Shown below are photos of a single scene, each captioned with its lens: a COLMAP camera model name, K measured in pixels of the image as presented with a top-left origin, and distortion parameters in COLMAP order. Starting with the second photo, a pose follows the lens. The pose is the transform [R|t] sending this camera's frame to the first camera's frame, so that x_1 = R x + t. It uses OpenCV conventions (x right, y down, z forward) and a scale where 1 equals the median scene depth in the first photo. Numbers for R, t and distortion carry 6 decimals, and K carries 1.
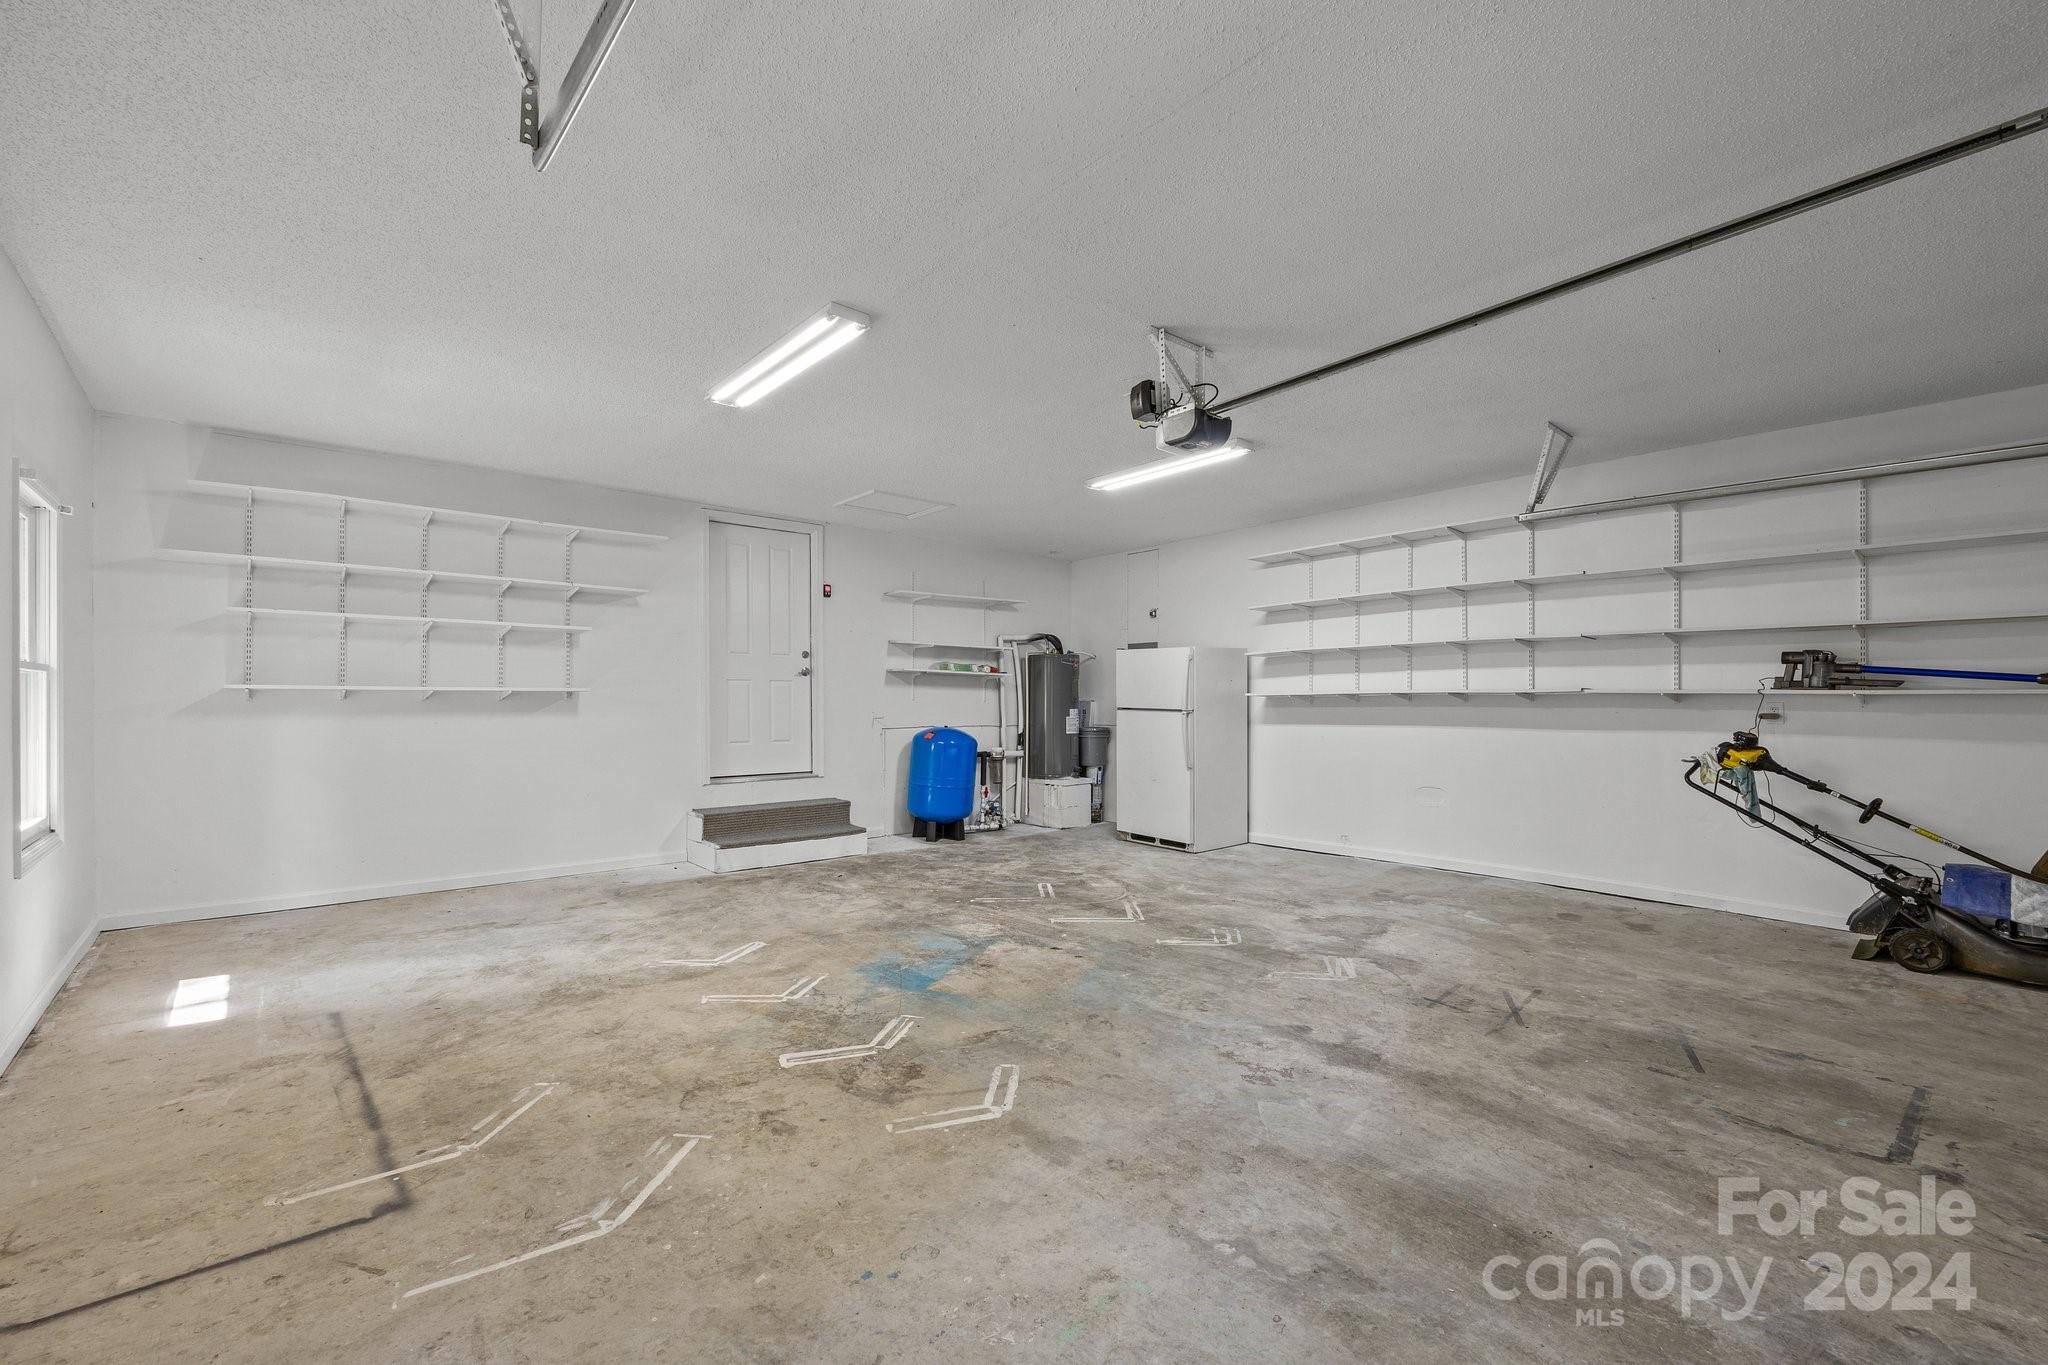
lens RADIAL K [[839.5, 0, 1027.5], [0, 839.5, 690.8], [0, 0, 1]] dist [0.000841, -0.000140]
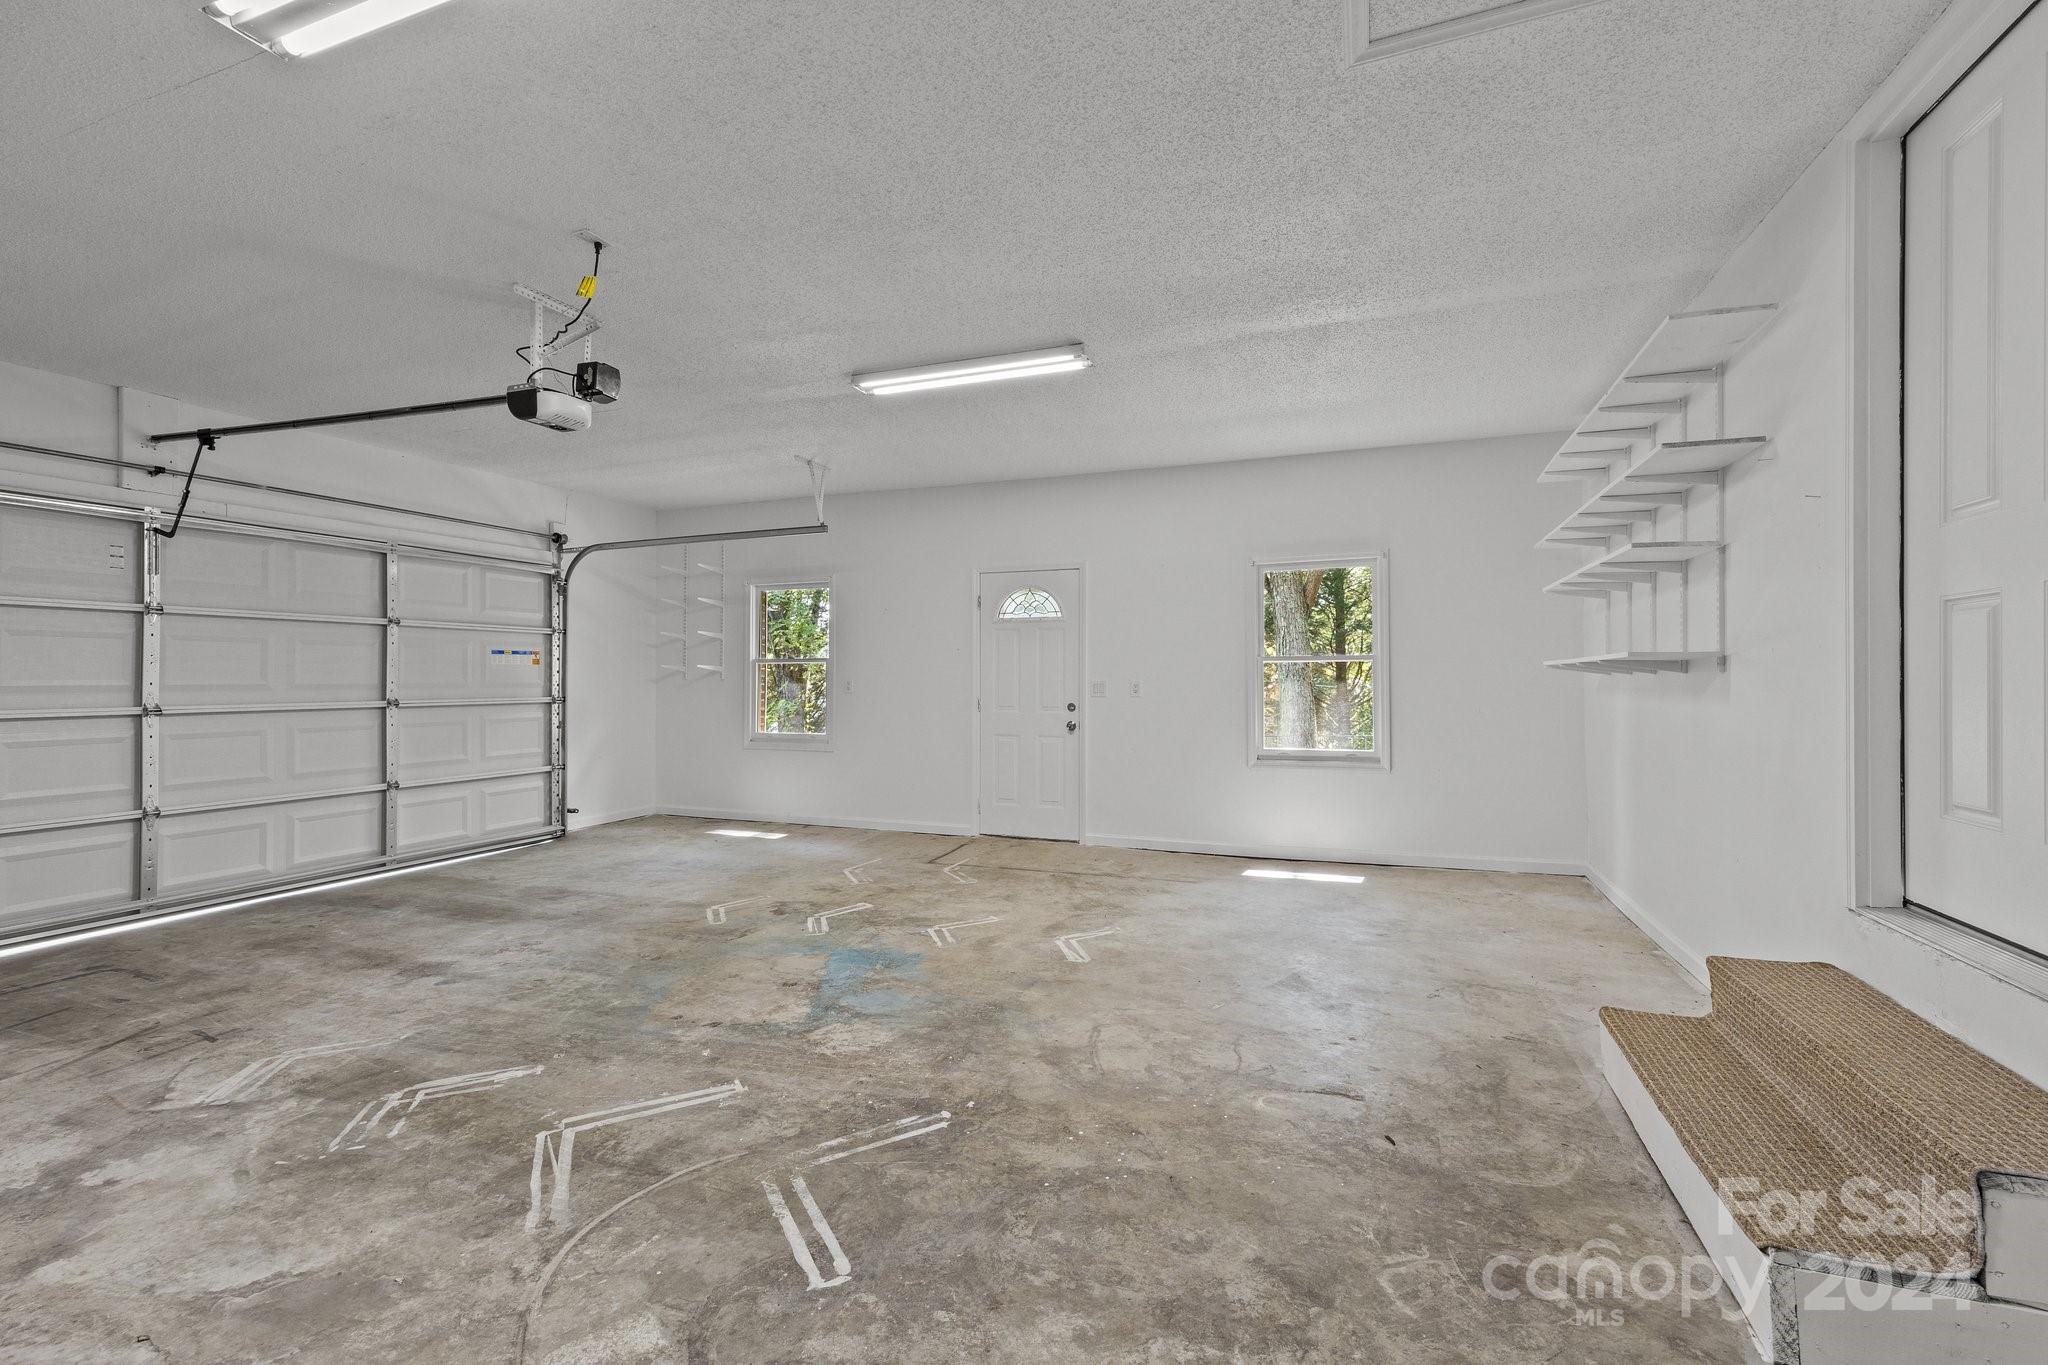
lens RADIAL K [[839.5, 0, 1027.5], [0, 839.5, 690.8], [0, 0, 1]] dist [0.000841, -0.000140]
pose [[-0.880697, 0.005847, -0.473645, 0.139756], [0.008610, 0.999956, -0.003666, 0.029634], [0.473603, -0.007307, -0.880708, 1.826554]]
